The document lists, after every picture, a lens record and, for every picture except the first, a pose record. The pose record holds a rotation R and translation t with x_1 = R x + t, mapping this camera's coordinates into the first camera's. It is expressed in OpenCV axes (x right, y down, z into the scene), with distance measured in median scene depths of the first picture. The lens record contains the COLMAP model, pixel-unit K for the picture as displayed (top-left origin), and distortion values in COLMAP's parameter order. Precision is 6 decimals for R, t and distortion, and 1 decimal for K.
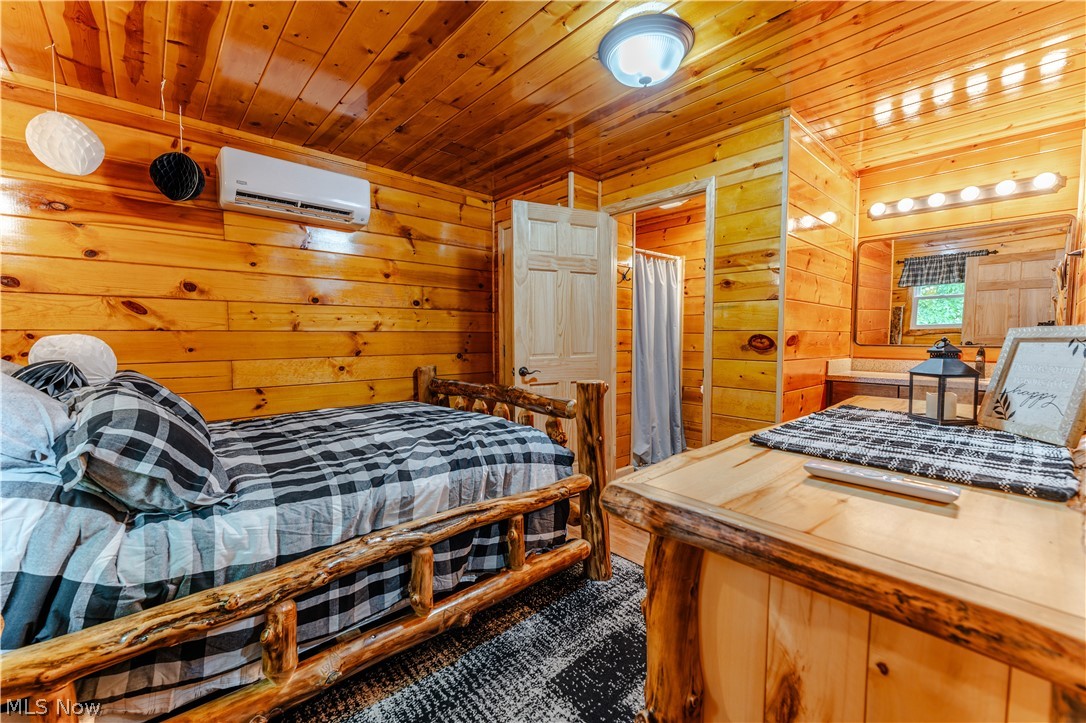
lens RADIAL K [[435.0, 0, 543.0], [0, 435.0, 361.5], [0, 0, 1]] dist [0.001056, -0.000061]
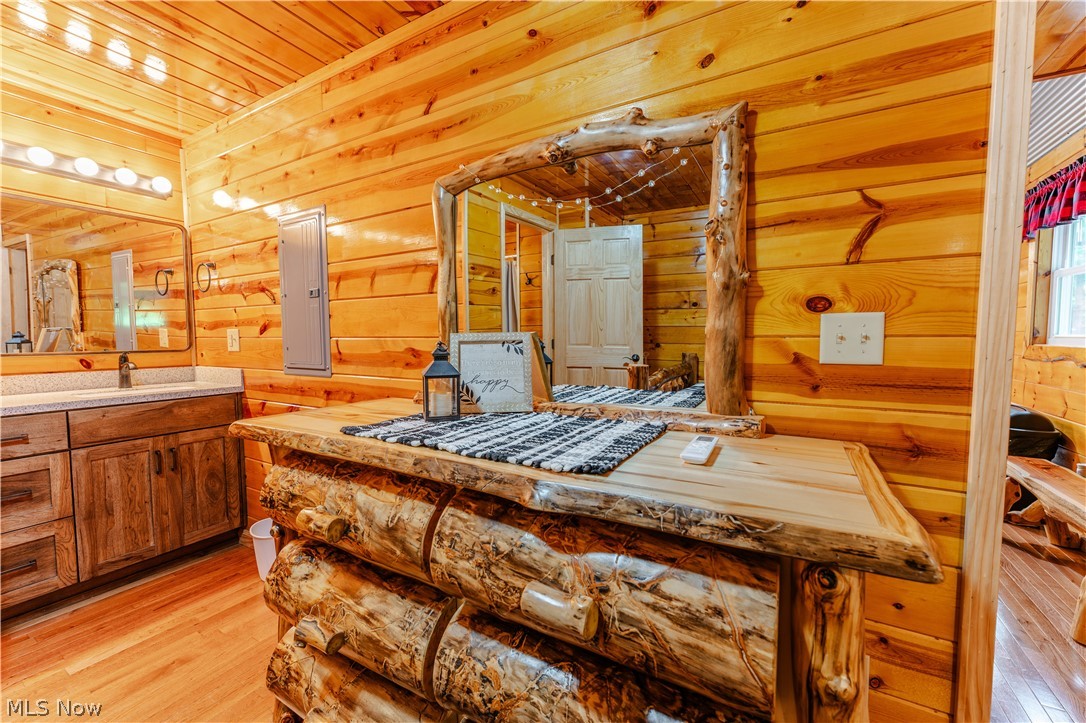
lens RADIAL K [[435.0, 0, 543.0], [0, 435.0, 361.5], [0, 0, 1]] dist [0.001056, -0.000061]
pose [[-0.298690, -0.053136, 0.952870, -0.215431], [0.058610, 0.995543, 0.073888, -0.076666], [-0.952549, 0.077917, -0.294245, 1.187010]]
